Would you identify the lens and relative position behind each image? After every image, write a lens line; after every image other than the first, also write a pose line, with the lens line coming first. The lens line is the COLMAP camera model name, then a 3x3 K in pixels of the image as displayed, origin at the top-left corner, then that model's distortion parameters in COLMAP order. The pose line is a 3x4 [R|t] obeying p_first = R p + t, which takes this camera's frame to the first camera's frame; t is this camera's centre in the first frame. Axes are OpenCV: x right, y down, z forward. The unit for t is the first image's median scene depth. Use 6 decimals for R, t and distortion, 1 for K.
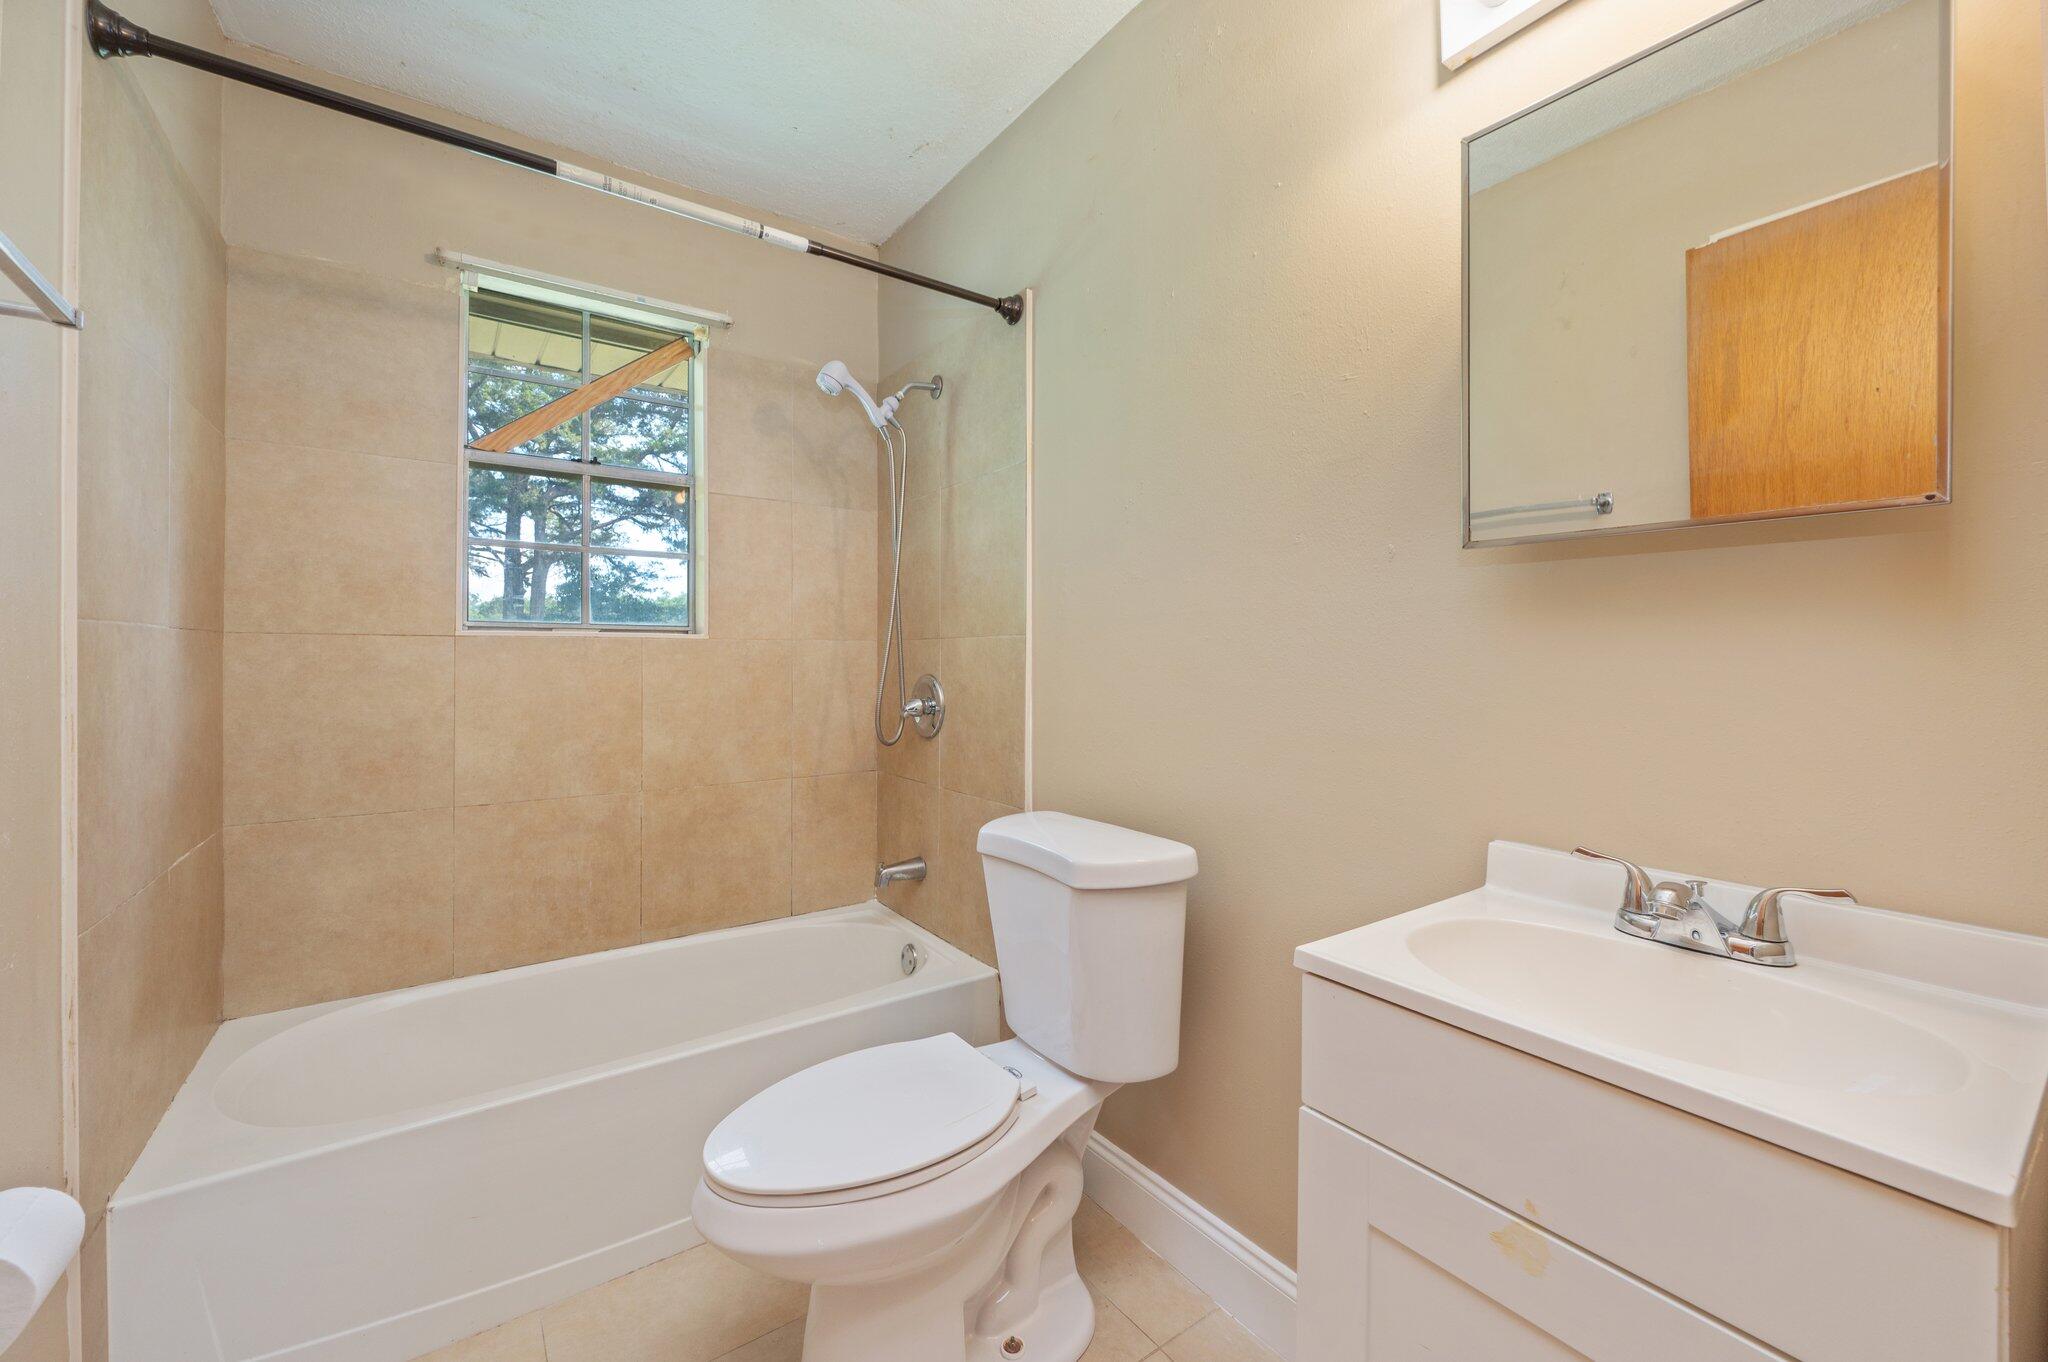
lens RADIAL K [[811.6, 0, 1017.7], [0, 811.6, 669.2], [0, 0, 1]] dist [-0.000213, -0.000081]
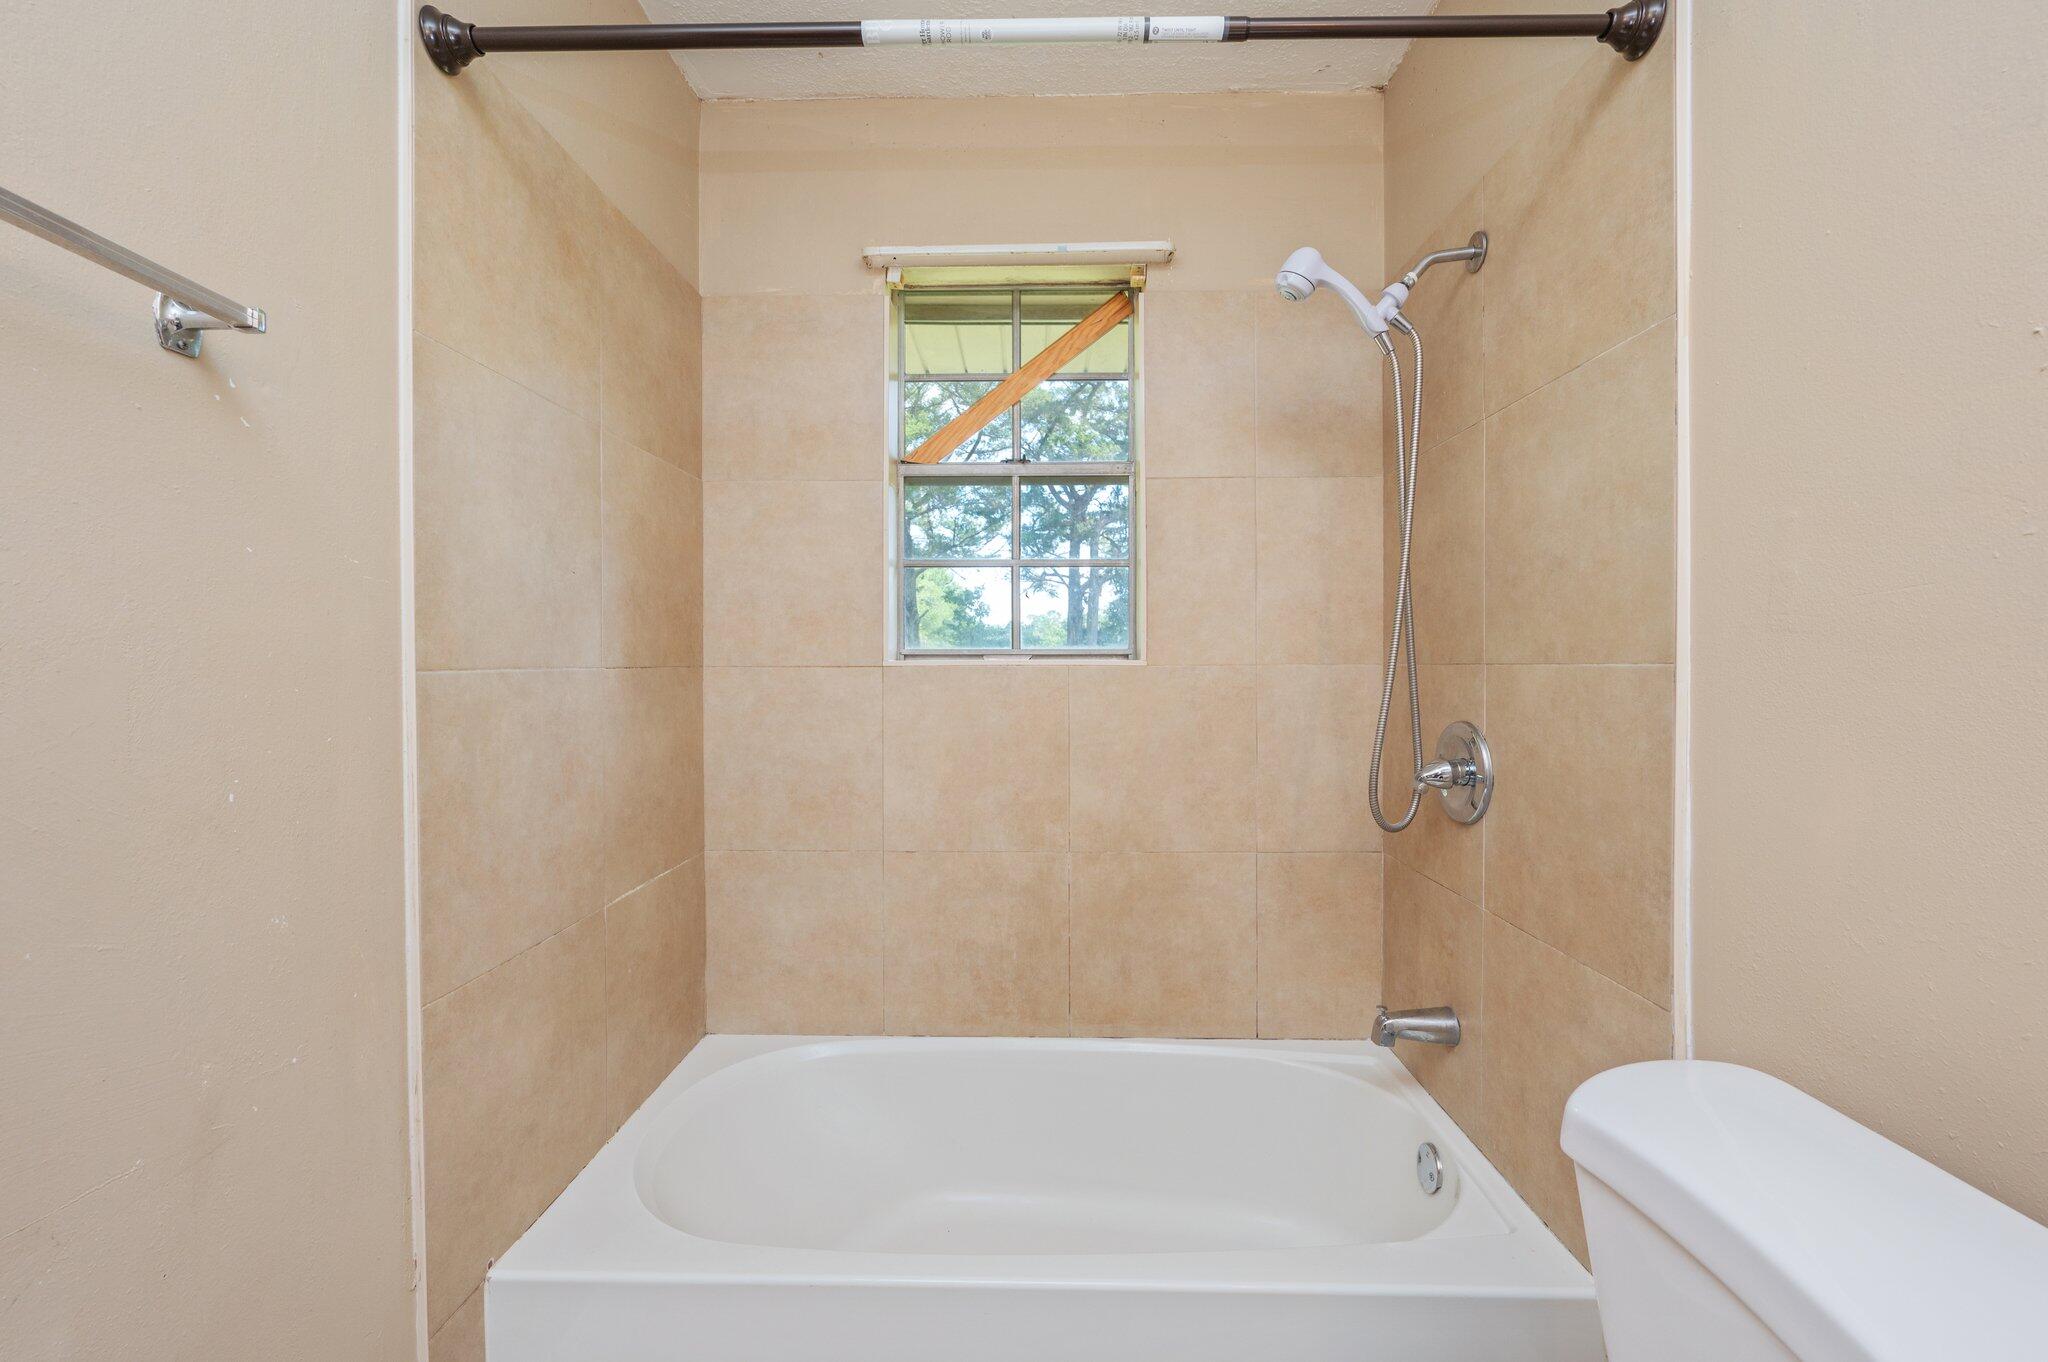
lens RADIAL K [[811.6, 0, 1026.1], [0, 811.6, 668.1], [0, 0, 1]] dist [-0.000213, -0.000081]
pose [[0.810063, -0.001776, -0.586341, -0.017953], [-0.003837, 0.999958, -0.008330, -0.029146], [0.586331, 0.008998, 0.810022, 0.313083]]
